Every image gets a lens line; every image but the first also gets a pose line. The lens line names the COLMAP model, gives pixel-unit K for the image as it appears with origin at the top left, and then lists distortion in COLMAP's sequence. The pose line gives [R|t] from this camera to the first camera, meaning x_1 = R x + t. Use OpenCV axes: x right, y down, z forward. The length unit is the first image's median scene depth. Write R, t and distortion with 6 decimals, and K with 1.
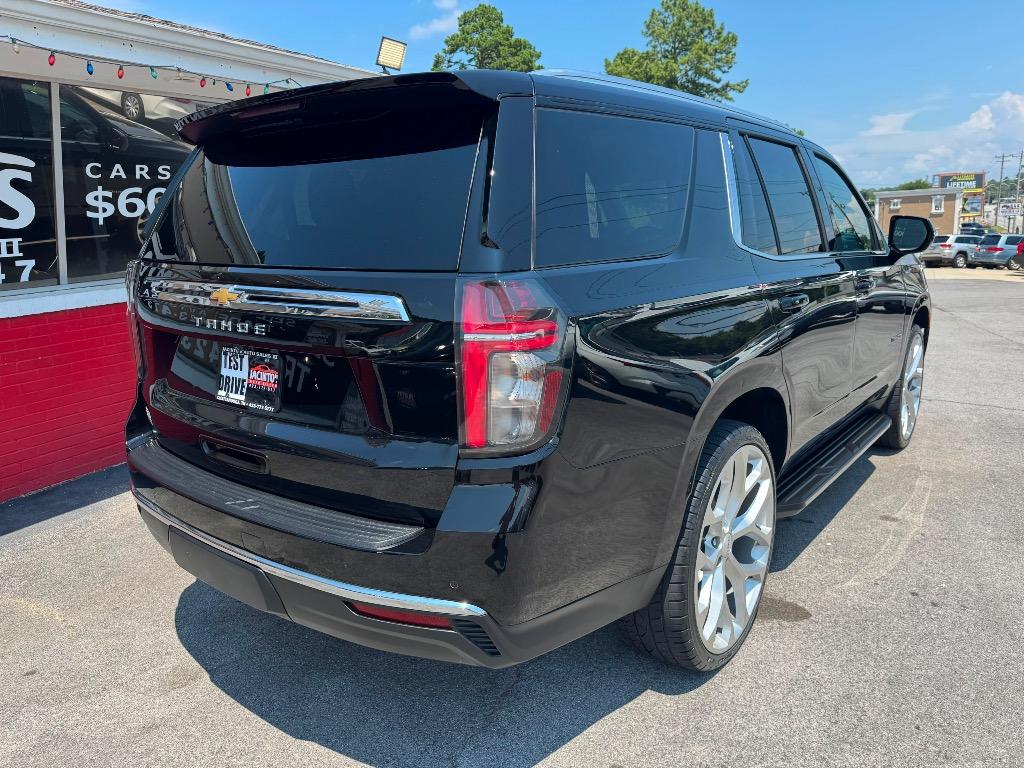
lens RADIAL K [[771.0, 0, 512.2], [0, 771.0, 384.3], [0, 0, 1]] dist [-0.001504, -0.001989]
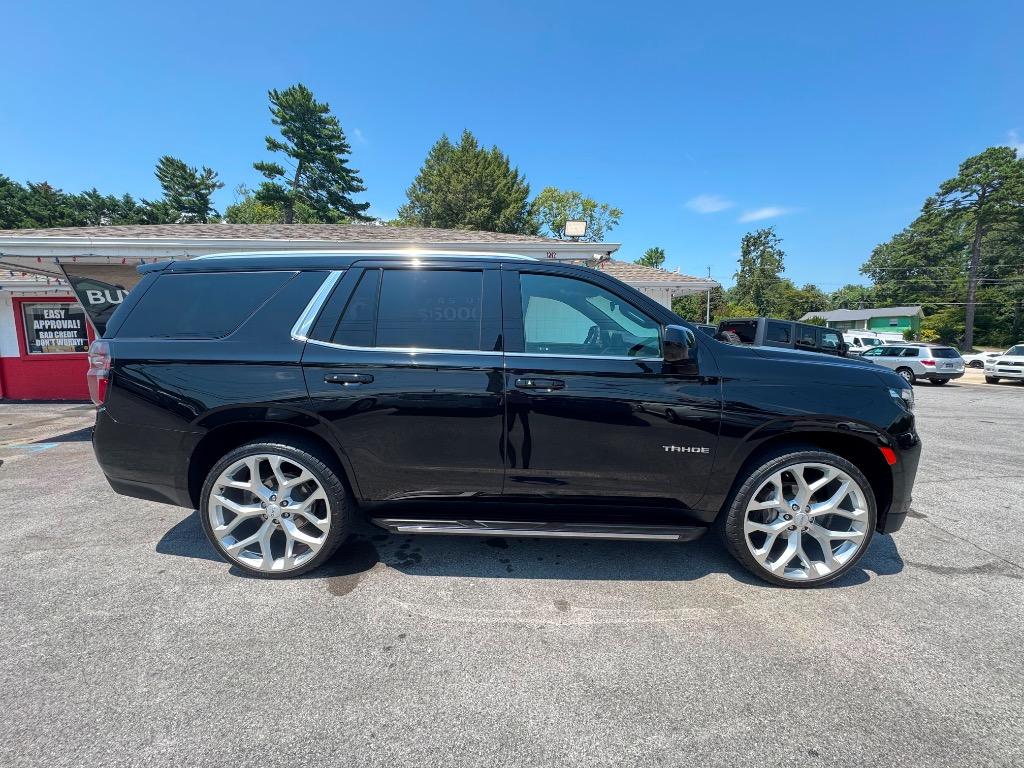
lens RADIAL K [[423.0, 0, 515.5], [0, 423.0, 385.5], [0, 0, 1]] dist [-0.000249, -0.000087]
pose [[0.579687, 0.136178, -0.803380, 0.112336], [-0.183805, 0.982378, 0.033892, -0.017171], [0.793838, 0.128018, 0.594502, 0.070905]]
